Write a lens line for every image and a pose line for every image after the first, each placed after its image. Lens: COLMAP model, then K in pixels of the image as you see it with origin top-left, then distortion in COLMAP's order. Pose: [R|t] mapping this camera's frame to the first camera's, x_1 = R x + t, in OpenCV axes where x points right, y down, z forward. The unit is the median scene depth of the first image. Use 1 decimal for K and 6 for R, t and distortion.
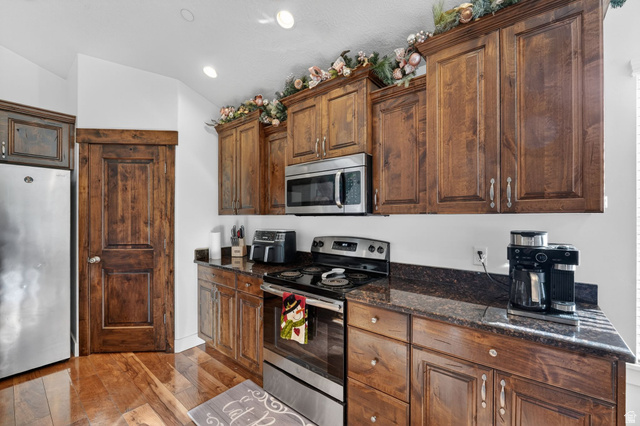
lens RADIAL K [[263.3, 0, 319.8], [0, 263.3, 215.5], [0, 0, 1]] dist [-0.002703, -0.000450]
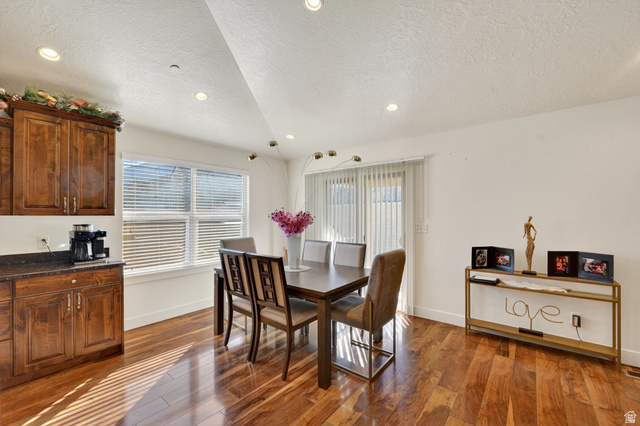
lens RADIAL K [[272.2, 0, 322.9], [0, 272.2, 214.4], [0, 0, 1]] dist [-0.001256, -0.000181]
pose [[-0.004094, 0.008436, 0.999956, -0.820089], [-0.003231, 0.999959, -0.008449, -0.003249], [-0.999986, -0.003266, -0.004067, -0.531163]]
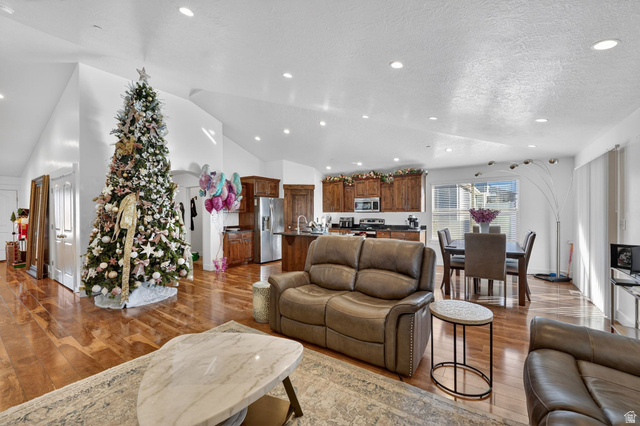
lens RADIAL K [[263.3, 0, 319.8], [0, 263.3, 215.5], [0, 0, 1]] dist [-0.002703, -0.000450]
pose [[0.996479, -0.007170, 0.083541, -0.934859], [0.006021, 0.999884, 0.014006, -0.012995], [-0.083632, -0.013454, 0.996406, -2.574956]]
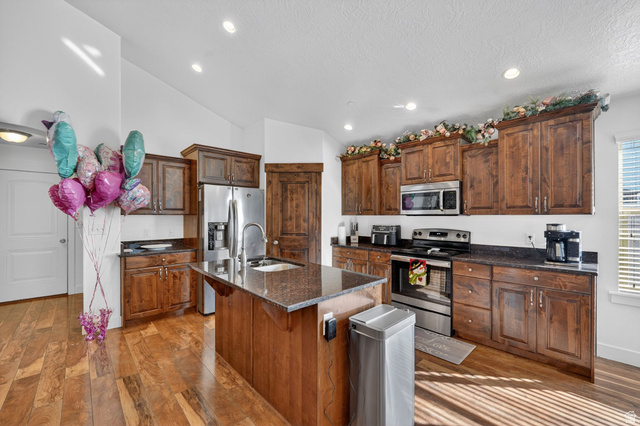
lens RADIAL K [[263.3, 0, 319.8], [0, 263.3, 215.5], [0, 0, 1]] dist [-0.002703, -0.000450]
pose [[0.990891, -0.001496, -0.134658, -0.439129], [0.001694, 0.999998, 0.001357, -0.004470], [0.134656, -0.001573, 0.990891, -0.746412]]
